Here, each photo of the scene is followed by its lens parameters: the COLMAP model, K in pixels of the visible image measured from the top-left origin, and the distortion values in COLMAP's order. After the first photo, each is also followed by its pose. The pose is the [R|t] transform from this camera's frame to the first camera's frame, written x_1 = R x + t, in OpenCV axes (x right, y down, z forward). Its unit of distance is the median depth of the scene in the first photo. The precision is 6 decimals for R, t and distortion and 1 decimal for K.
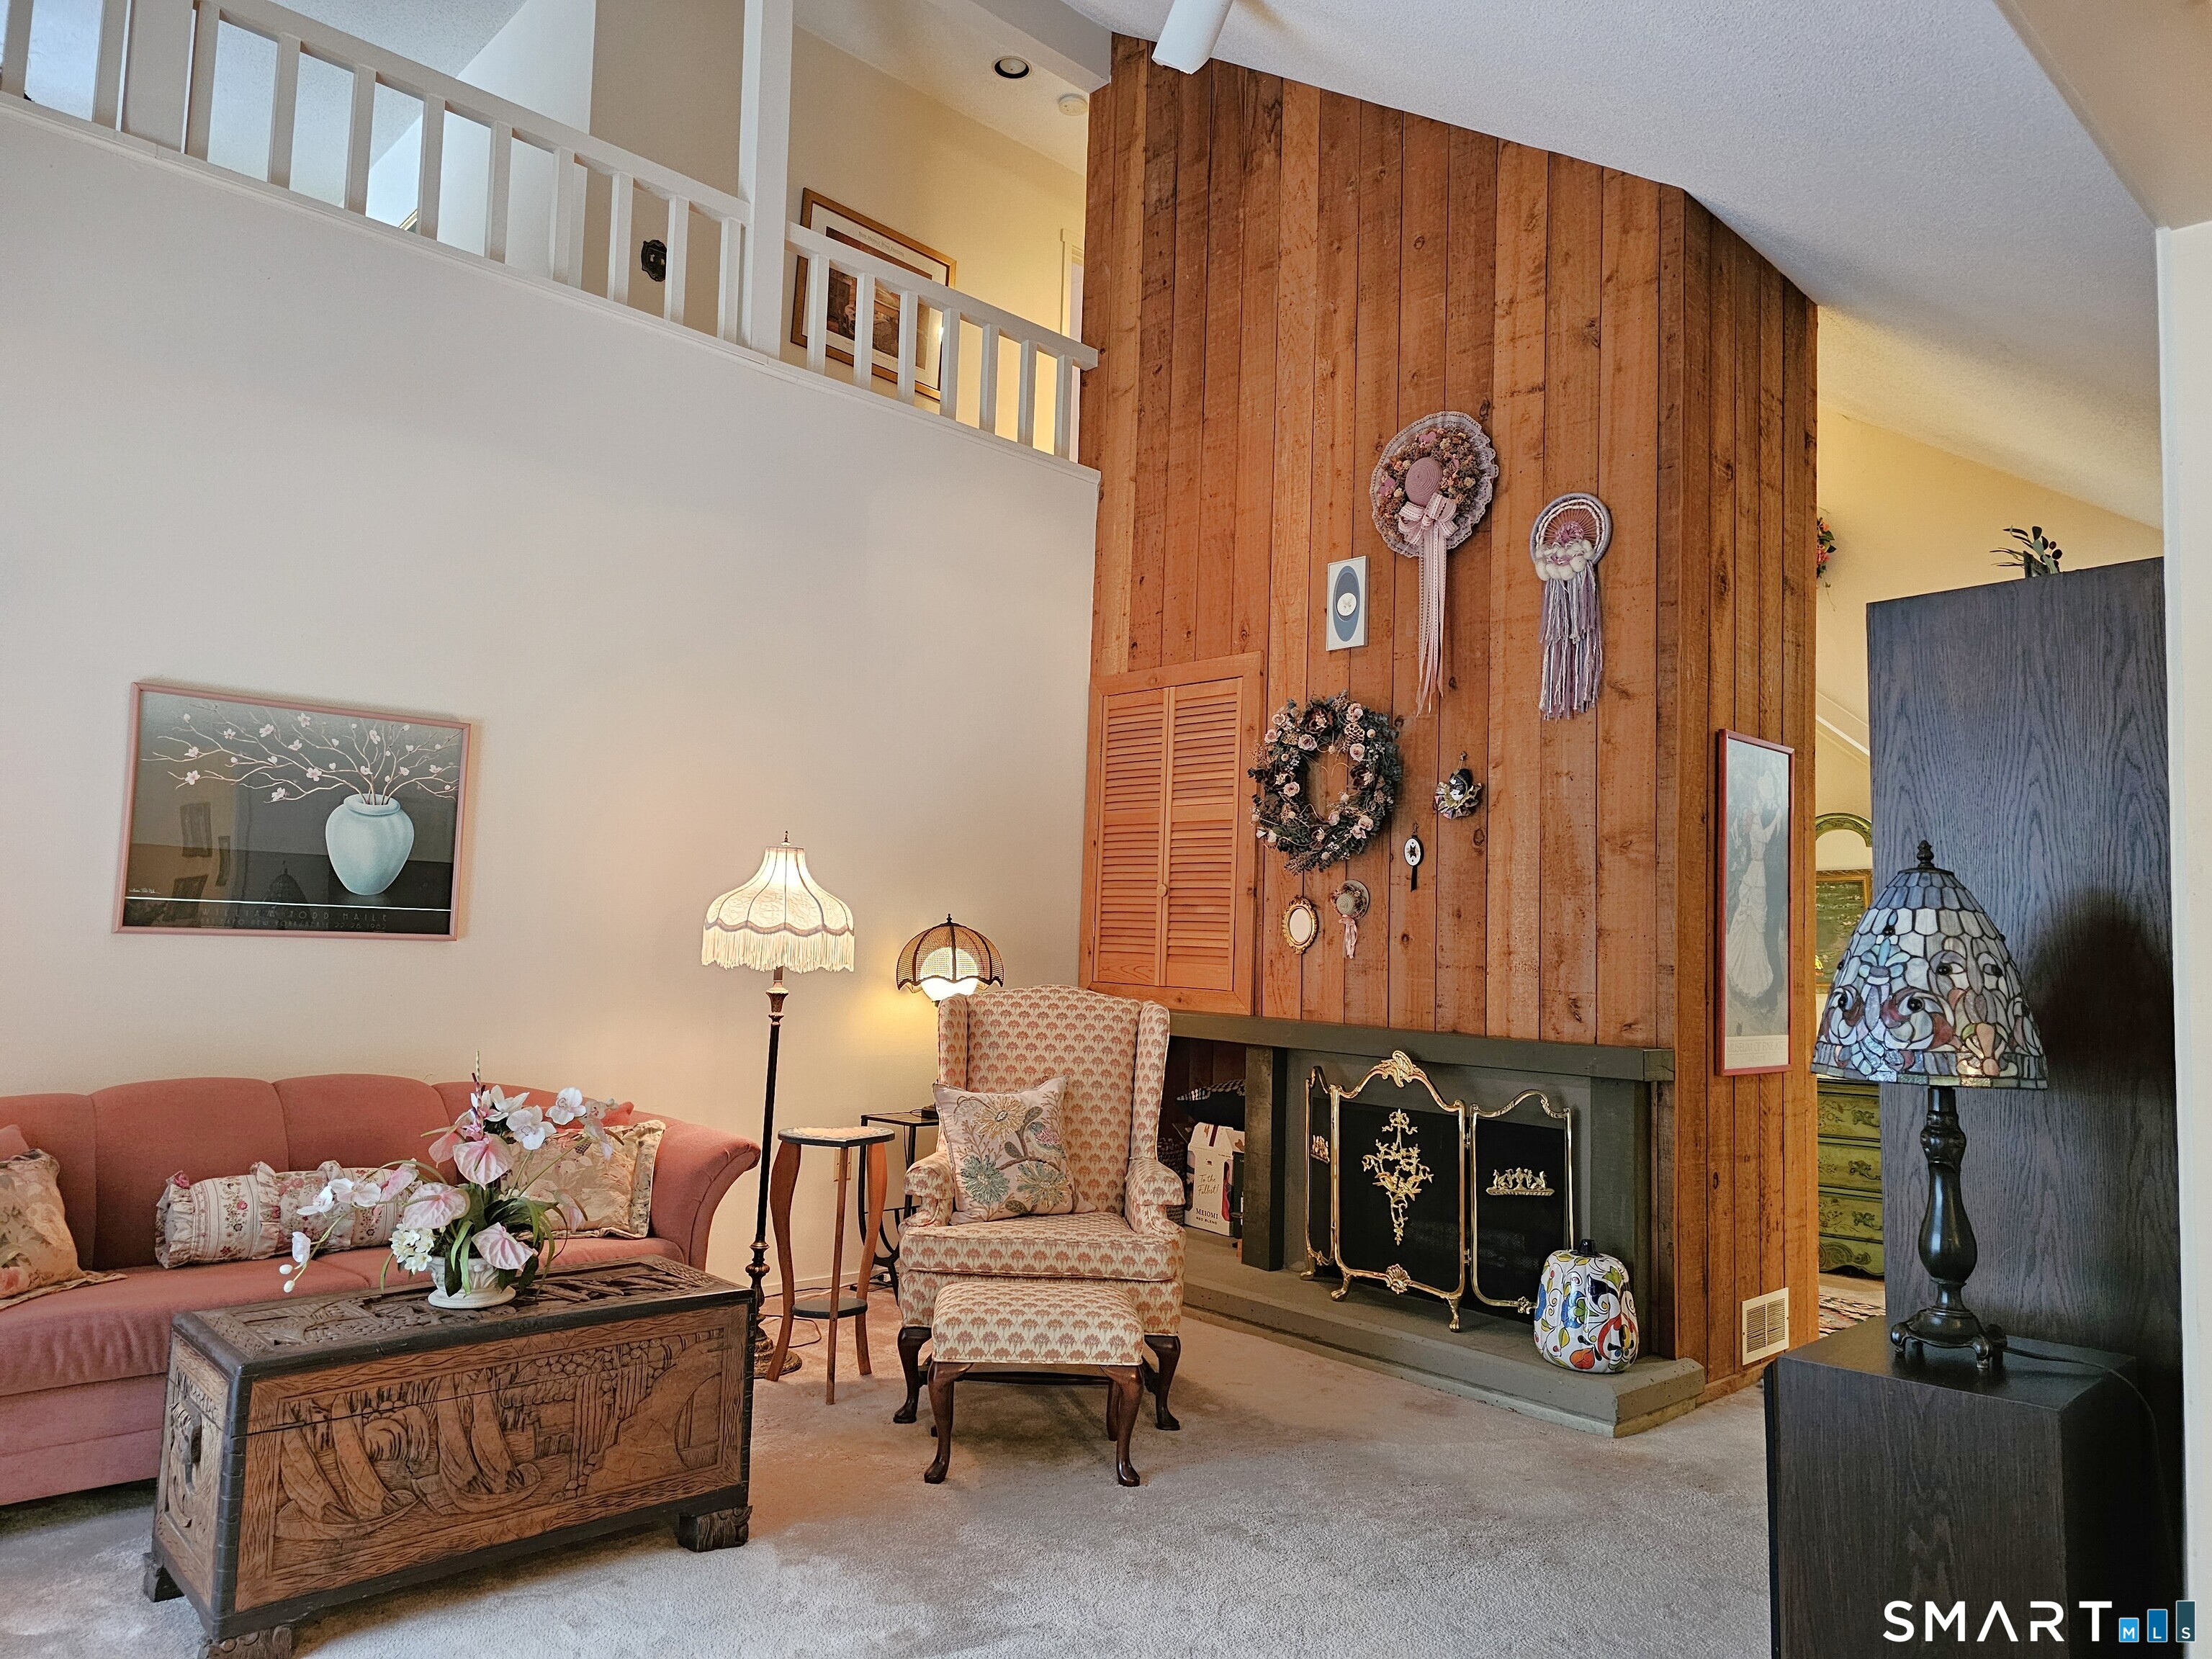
lens RADIAL K [[1460.2, 0, 1108.4], [0, 1460.2, 843.7], [0, 0, 1]] dist [0.002458, -0.000577]
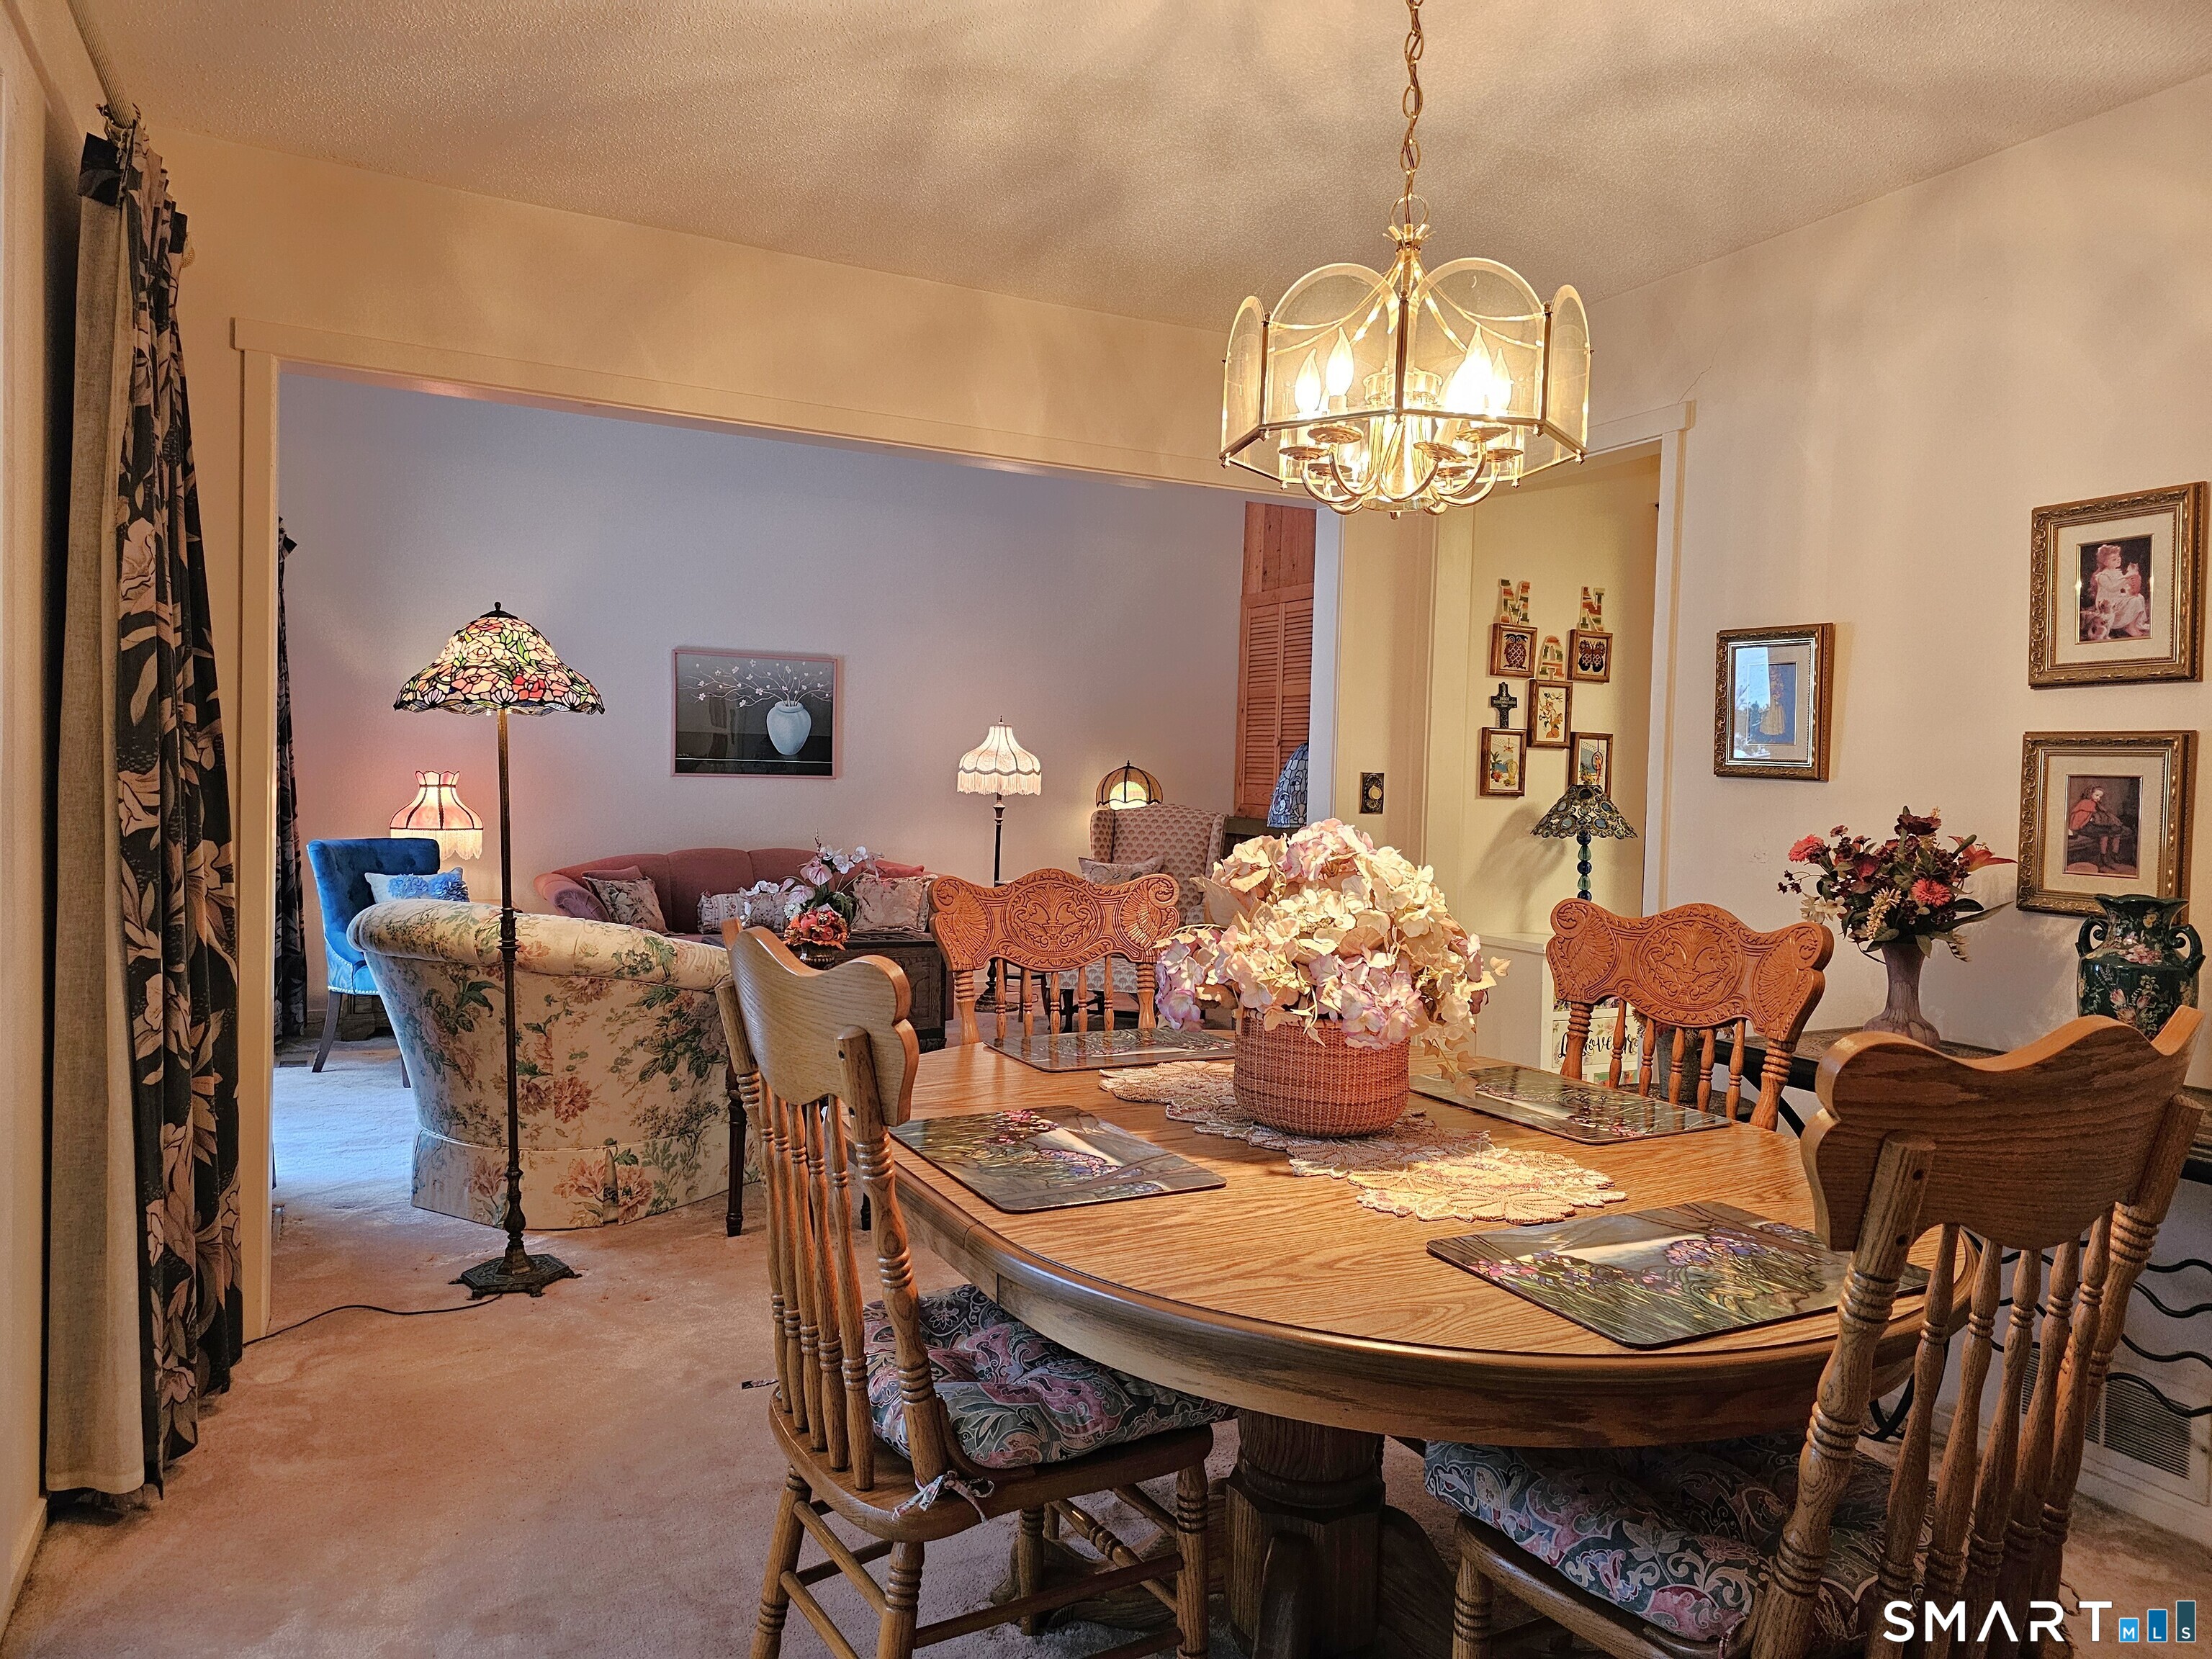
lens RADIAL K [[1458.7, 0, 1106.0], [0, 1458.7, 829.5], [0, 0, 1]] dist [0.105927, -0.134729]
pose [[0.951756, 0.001152, -0.306852, 0.489757], [0.029951, 0.994870, 0.096631, -0.042440], [0.305389, -0.101159, 0.946839, -0.713250]]
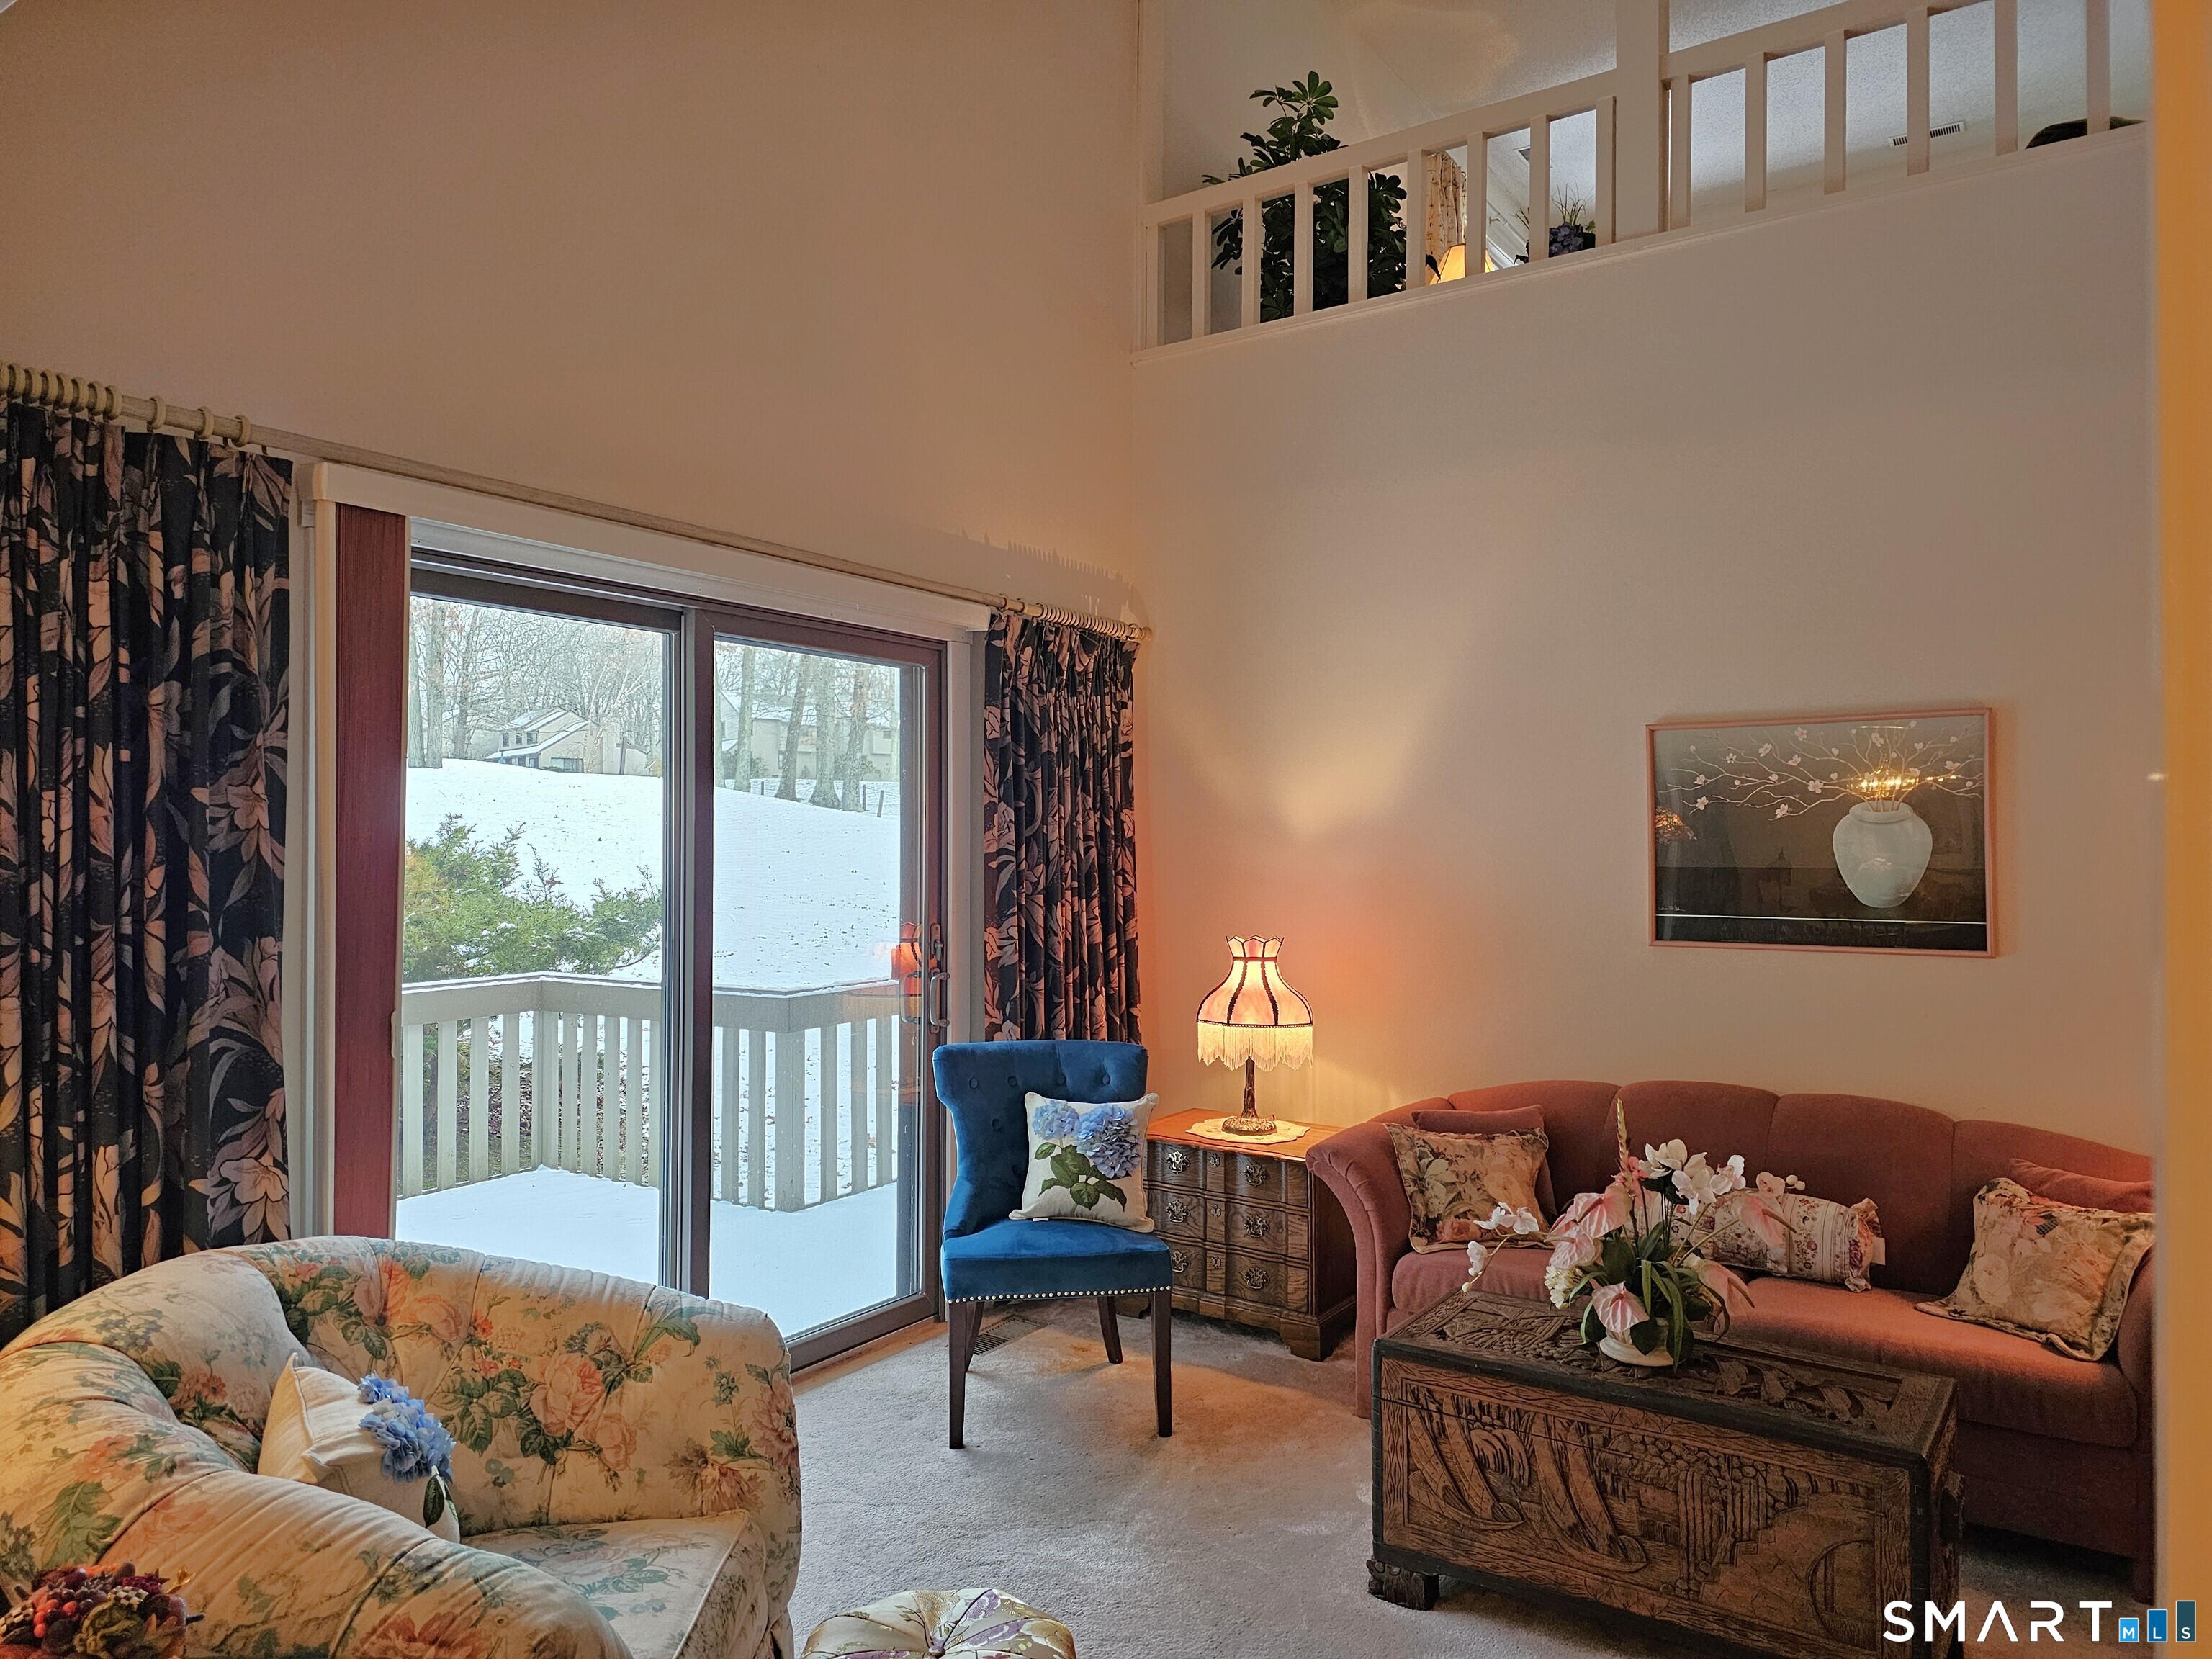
lens RADIAL K [[1487.0, 0, 1087.0], [0, 1487.0, 826.4], [0, 0, 1]] dist [0.083122, -0.068152]
pose [[0.214630, -0.040358, -0.975861, 0.366450], [0.079691, 0.996538, -0.023686, -0.038164], [0.973439, -0.072684, 0.217103, 0.313239]]
